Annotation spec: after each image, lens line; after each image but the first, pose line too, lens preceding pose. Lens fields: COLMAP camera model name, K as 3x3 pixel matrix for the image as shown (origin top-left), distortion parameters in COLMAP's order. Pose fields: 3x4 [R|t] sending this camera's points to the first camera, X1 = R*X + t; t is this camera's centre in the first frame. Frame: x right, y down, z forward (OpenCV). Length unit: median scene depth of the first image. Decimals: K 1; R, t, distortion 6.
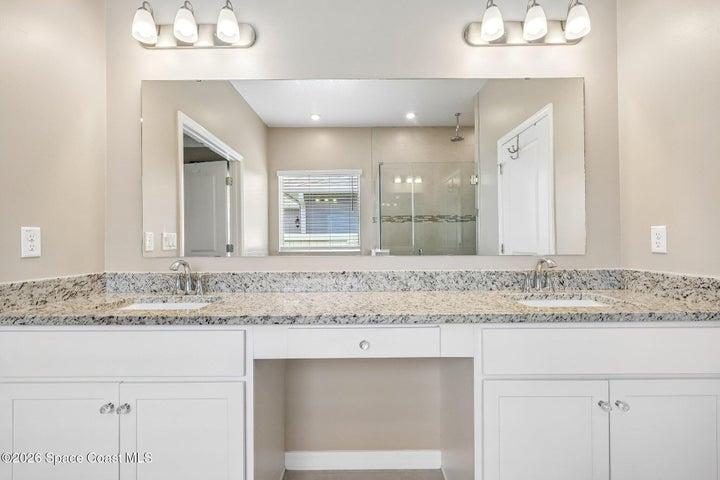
lens RADIAL K [[334.8, 0, 360.5], [0, 334.8, 237.2], [0, 0, 1]] dist [-0.009572, 0.000324]
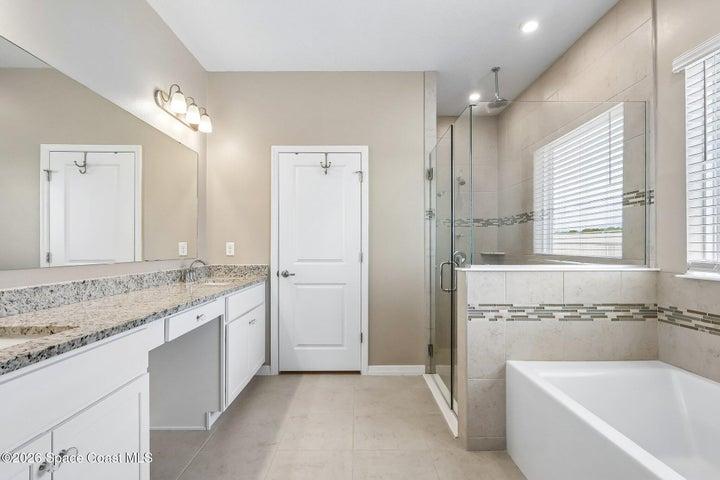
lens RADIAL K [[334.8, 0, 361.1], [0, 334.8, 243.4], [0, 0, 1]] dist [-0.009572, 0.000324]
pose [[-0.005900, 0.017653, 0.999827, -1.051114], [-0.015433, 0.999723, -0.017742, -0.004528], [-0.999864, -0.015535, -0.005626, 0.180418]]
